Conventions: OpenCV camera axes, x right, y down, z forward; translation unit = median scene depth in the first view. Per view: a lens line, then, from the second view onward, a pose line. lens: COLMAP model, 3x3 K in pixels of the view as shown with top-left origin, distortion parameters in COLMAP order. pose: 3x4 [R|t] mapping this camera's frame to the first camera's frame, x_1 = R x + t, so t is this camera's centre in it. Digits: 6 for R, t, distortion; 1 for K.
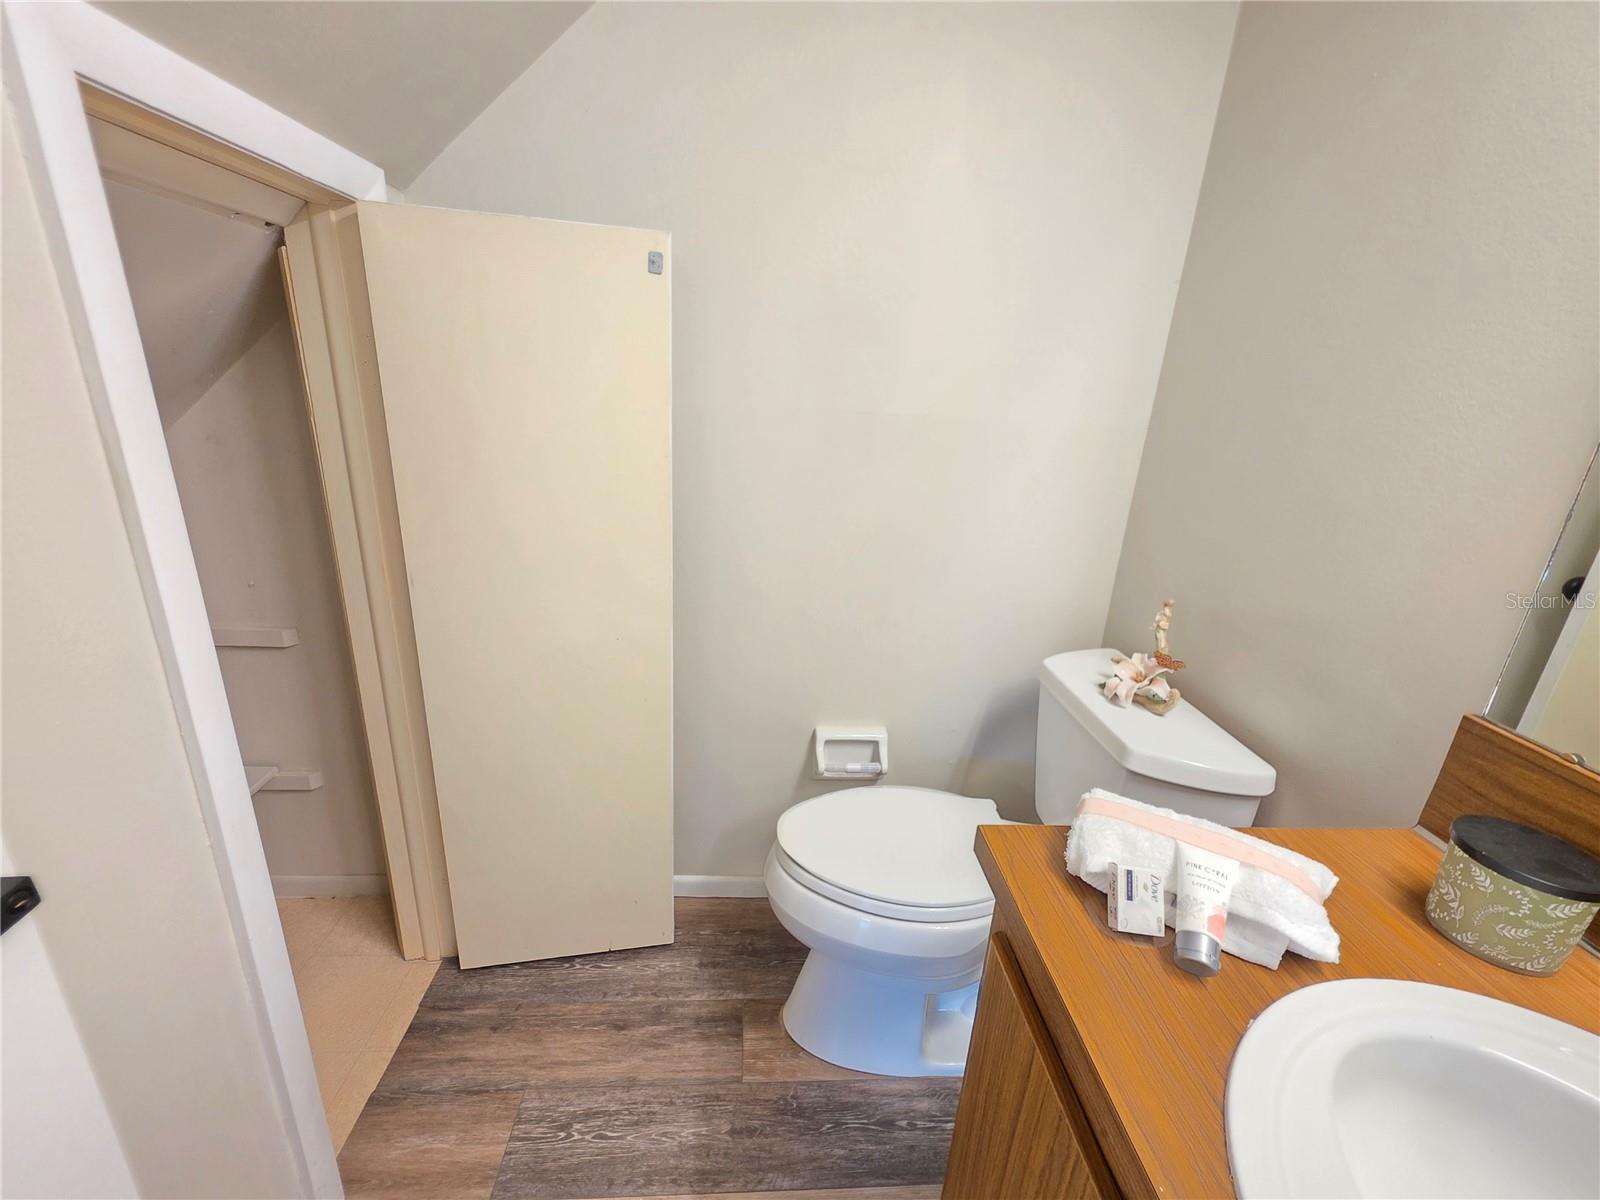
lens RADIAL K [[670.0, 0, 805.2], [0, 670.0, 601.9], [0, 0, 1]] dist [-0.000036, -0.000153]
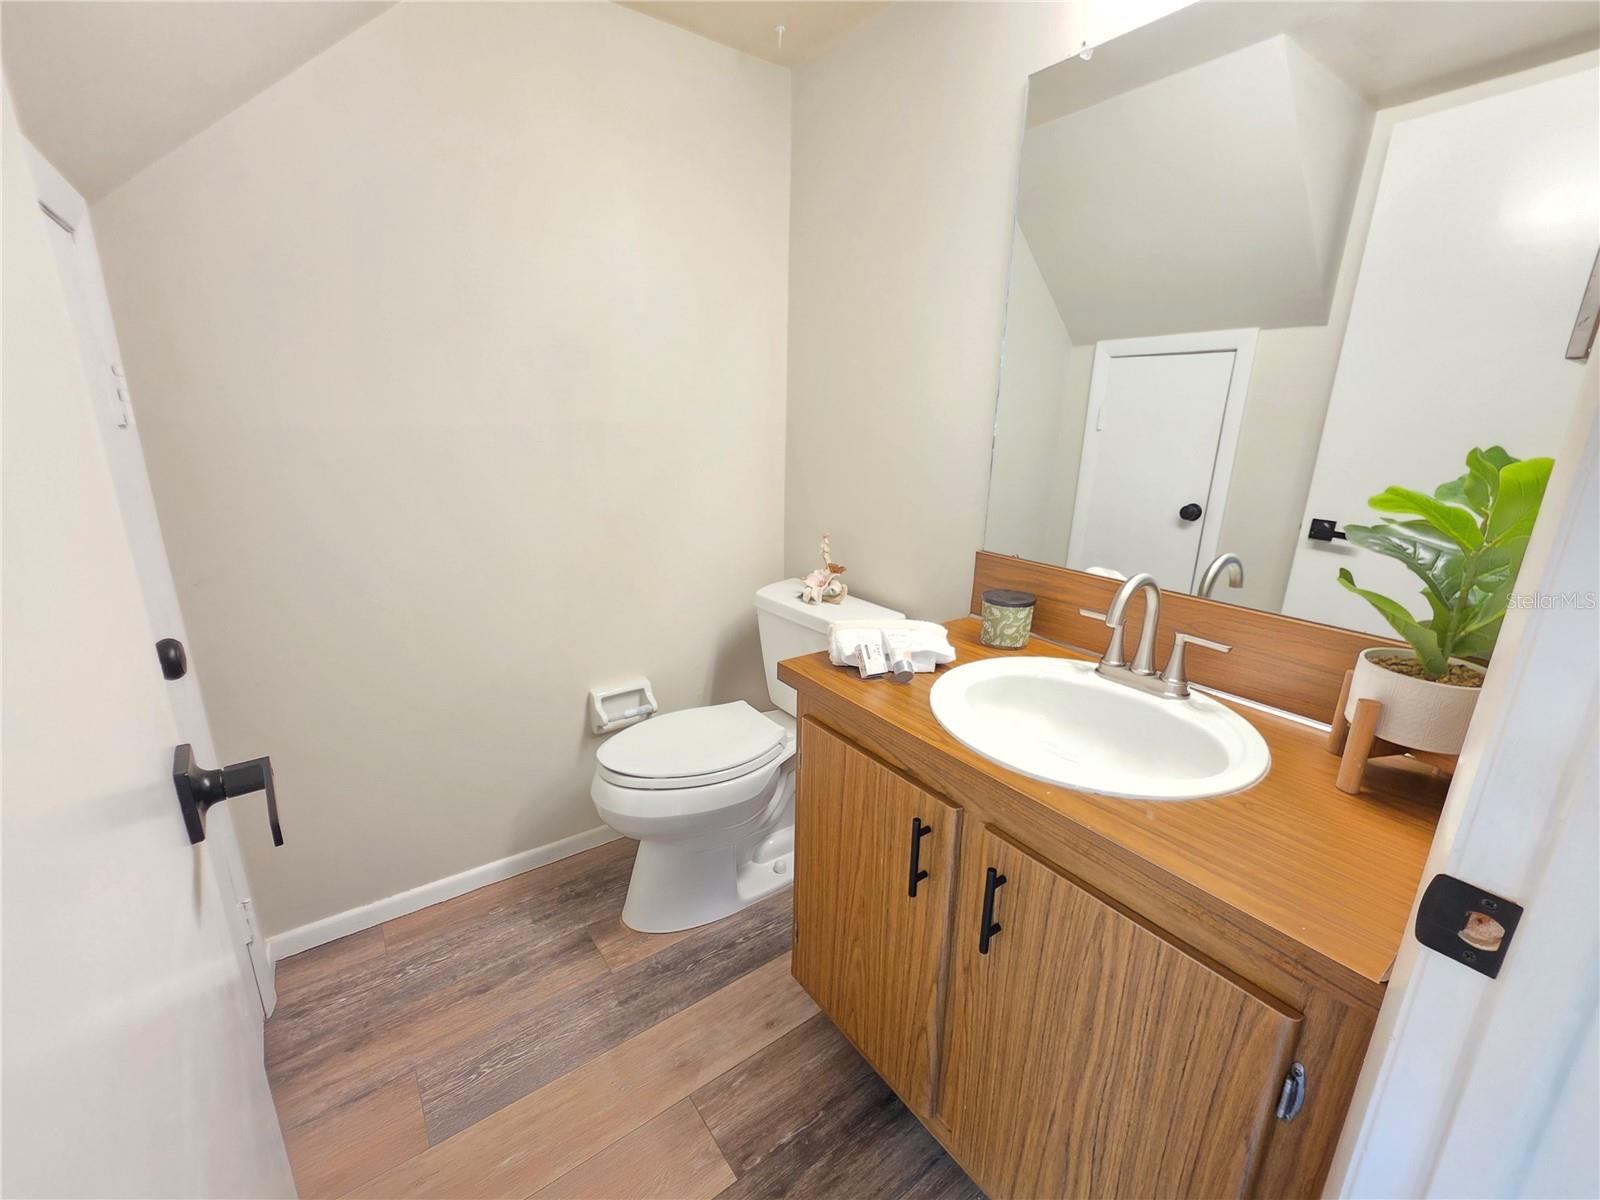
lens RADIAL K [[670.0, 0, 805.2], [0, 670.0, 601.9], [0, 0, 1]] dist [-0.000036, -0.000153]
pose [[0.841706, -0.187298, 0.506410, -0.297909], [0.198756, 0.979529, 0.031930, 0.092263], [-0.502023, 0.073776, 0.861702, -0.278275]]
